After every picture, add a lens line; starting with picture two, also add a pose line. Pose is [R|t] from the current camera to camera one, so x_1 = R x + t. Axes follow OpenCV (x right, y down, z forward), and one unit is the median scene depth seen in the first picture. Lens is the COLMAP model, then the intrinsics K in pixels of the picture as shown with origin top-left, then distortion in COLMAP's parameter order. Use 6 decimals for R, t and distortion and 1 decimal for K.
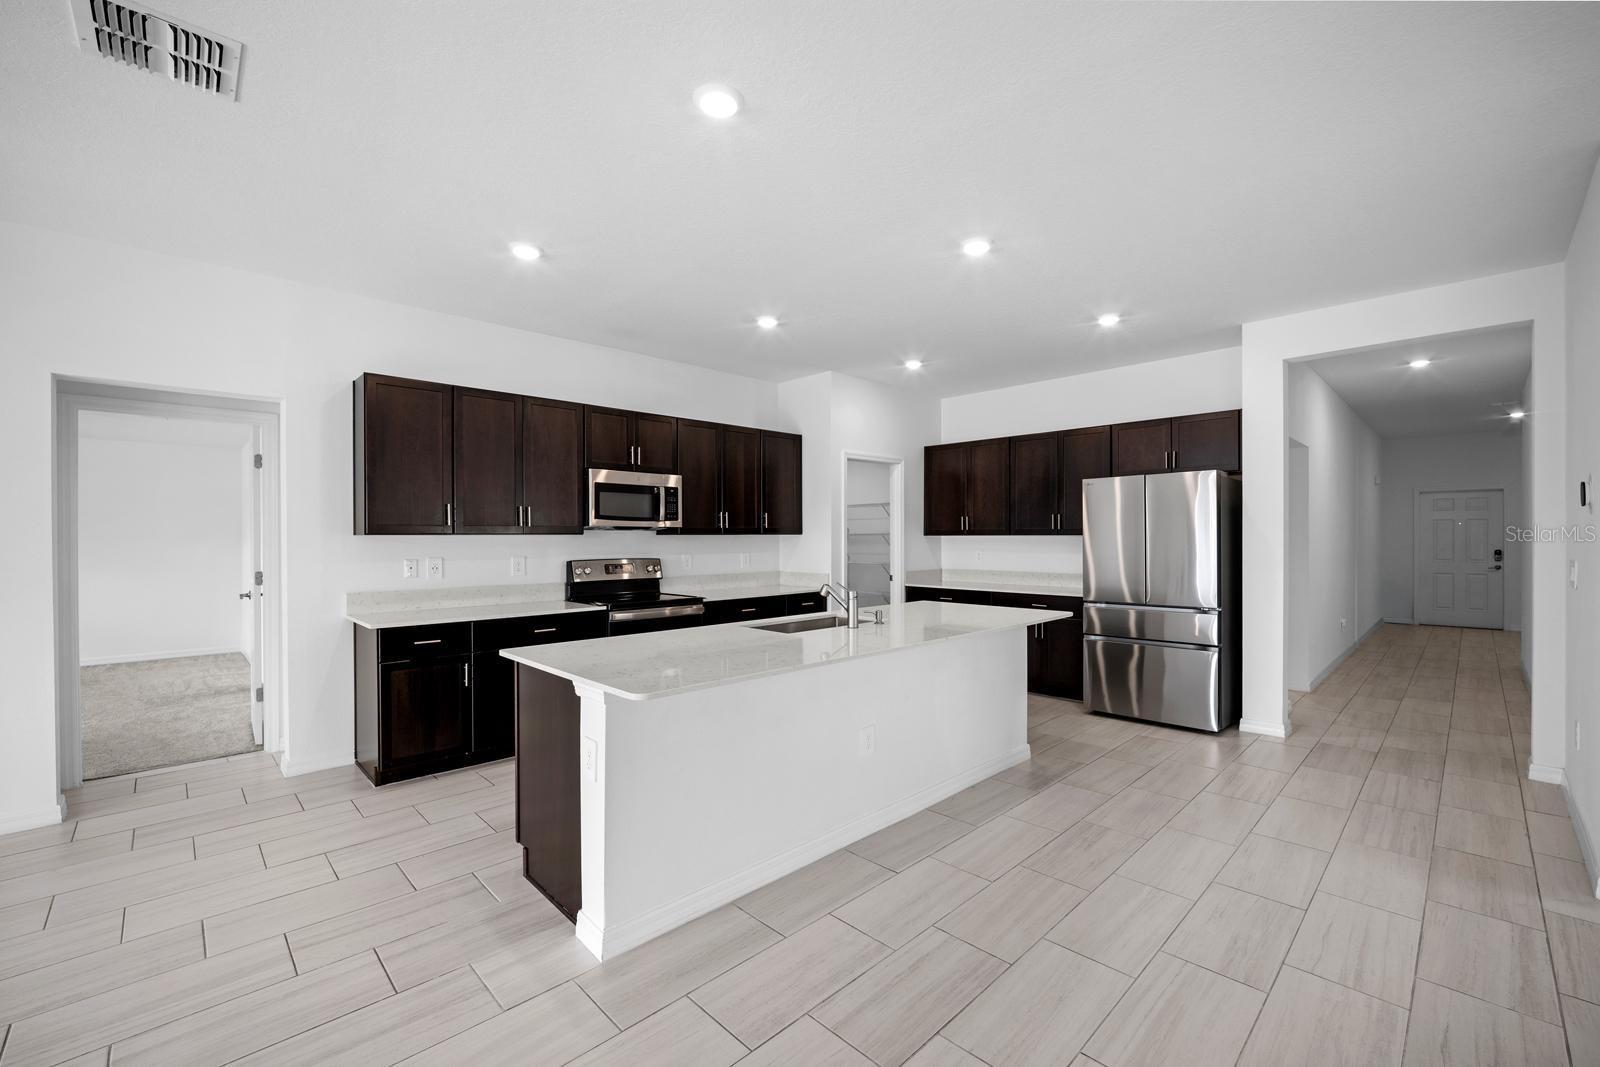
lens RADIAL K [[1018.1, 0, 797.3], [0, 1018.1, 536.6], [0, 0, 1]] dist [0.006425, 0.000422]
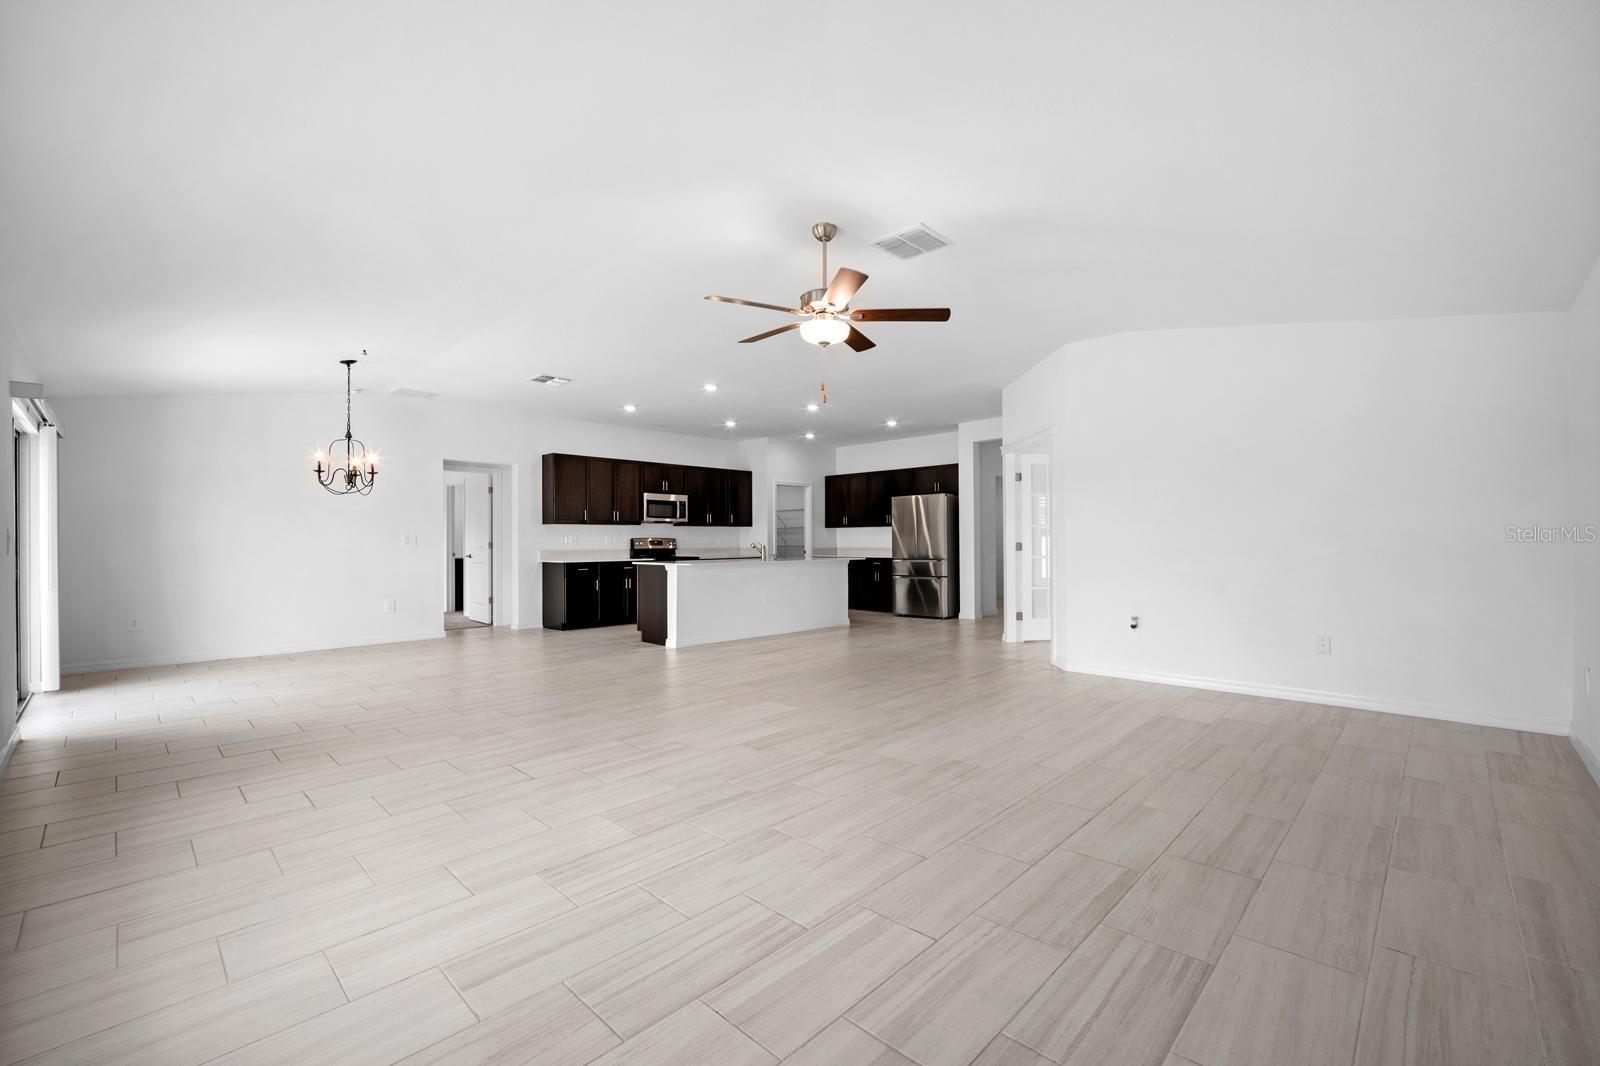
lens RADIAL K [[1018.1, 0, 805.2], [0, 1018.1, 532.2], [0, 0, 1]] dist [0.006425, 0.000422]
pose [[0.999554, -0.003271, 0.029690, 0.053104], [0.003567, 0.999945, -0.009895, 0.030783], [-0.029656, 0.009996, 0.999510, -0.953201]]
